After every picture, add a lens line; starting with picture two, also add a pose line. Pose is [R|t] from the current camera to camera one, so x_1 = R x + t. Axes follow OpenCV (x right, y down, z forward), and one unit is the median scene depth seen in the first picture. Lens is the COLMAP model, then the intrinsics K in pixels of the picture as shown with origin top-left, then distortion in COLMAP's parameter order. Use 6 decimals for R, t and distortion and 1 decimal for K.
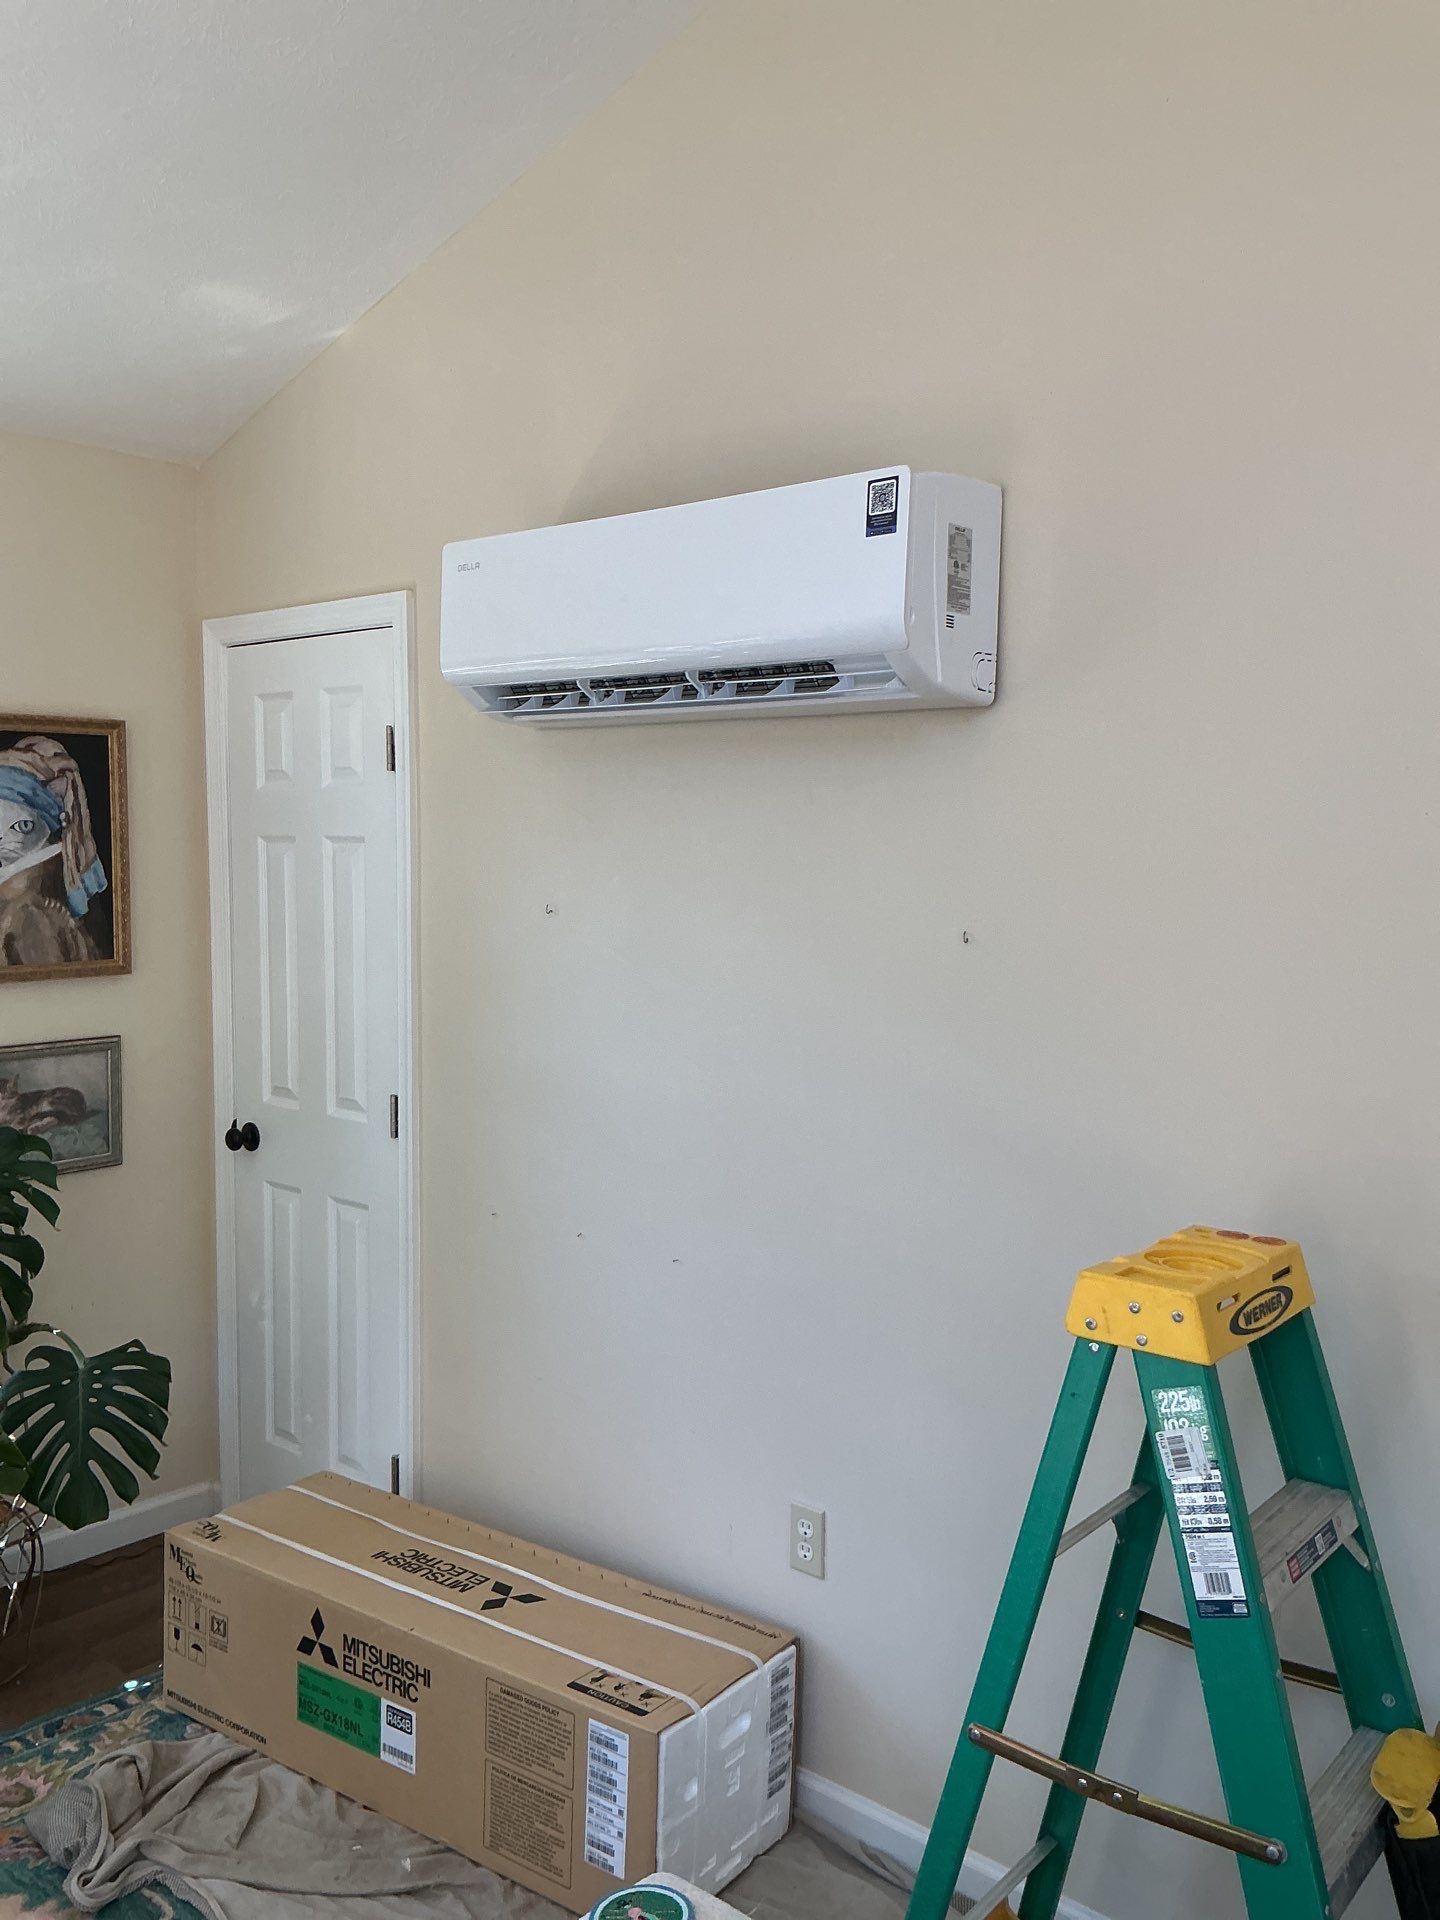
lens RADIAL K [[1589.2, 0, 721.9], [0, 1589.2, 957.1], [0, 0, 1]] dist [-0.010351, -0.013807]
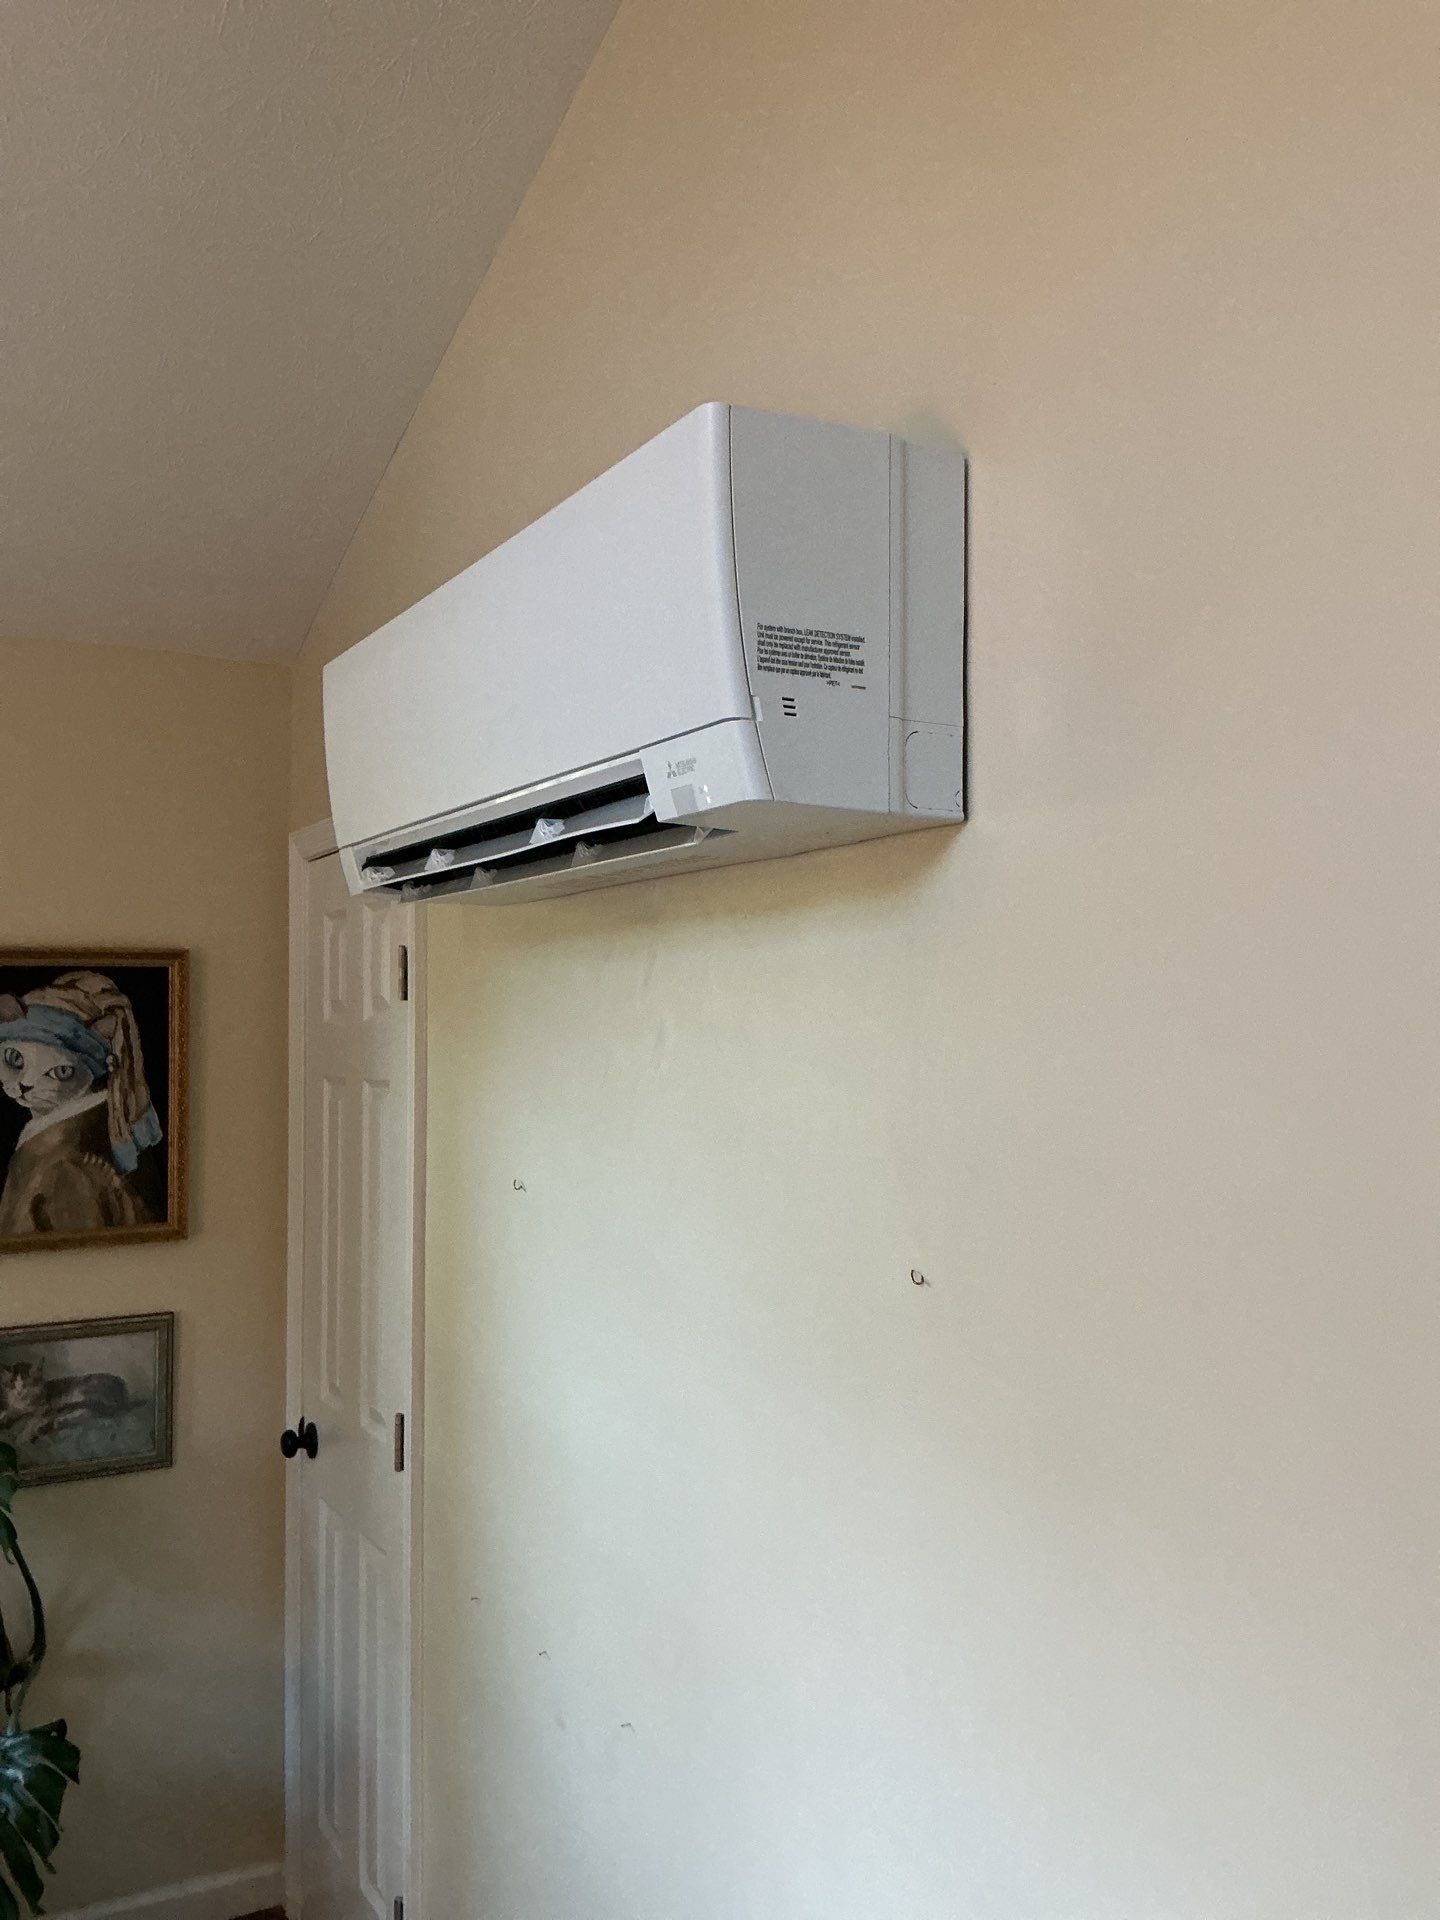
lens RADIAL K [[1589.2, 0, 724.4], [0, 1589.2, 963.5], [0, 0, 1]] dist [-0.010351, -0.013807]
pose [[0.954218, -0.041106, -0.296274, 0.174423], [0.002452, 0.991554, -0.129674, -0.026615], [0.299101, 0.123010, 0.946259, 0.259185]]
